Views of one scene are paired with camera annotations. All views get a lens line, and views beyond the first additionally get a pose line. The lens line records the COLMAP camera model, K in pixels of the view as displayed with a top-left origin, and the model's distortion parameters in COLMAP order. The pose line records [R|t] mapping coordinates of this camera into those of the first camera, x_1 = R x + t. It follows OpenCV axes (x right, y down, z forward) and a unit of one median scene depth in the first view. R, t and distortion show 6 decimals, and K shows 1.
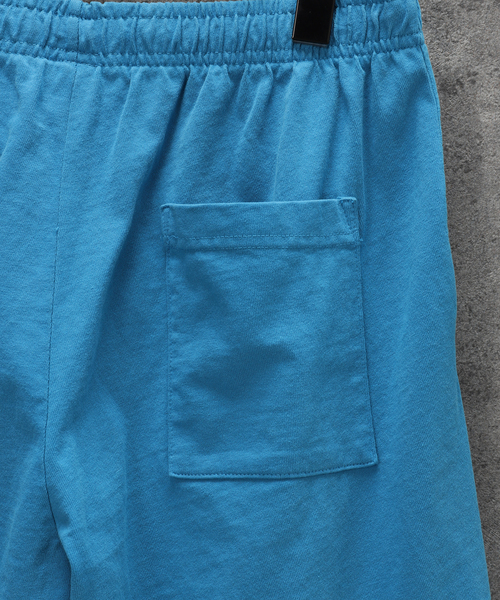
lens RADIAL K [[1311.7, 0, 283.5], [0, 1311.7, 407.2], [0, 0, 1]] dist [0.053784, 0.000000]
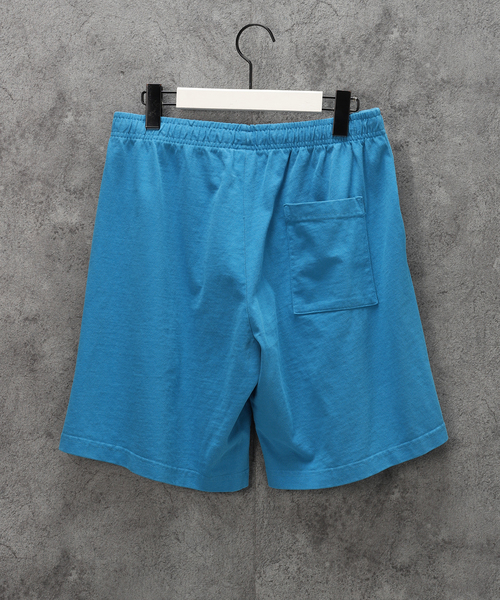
lens RADIAL K [[1311.7, 0, 278.3], [0, 1311.7, 311.3], [0, 0, 1]] dist [0.053784, 0.000000]
pose [[0.998097, -0.061579, 0.003201, -0.123750], [0.061662, 0.996782, -0.051210, 0.172061], [-0.000037, 0.051310, 0.998683, -1.452540]]
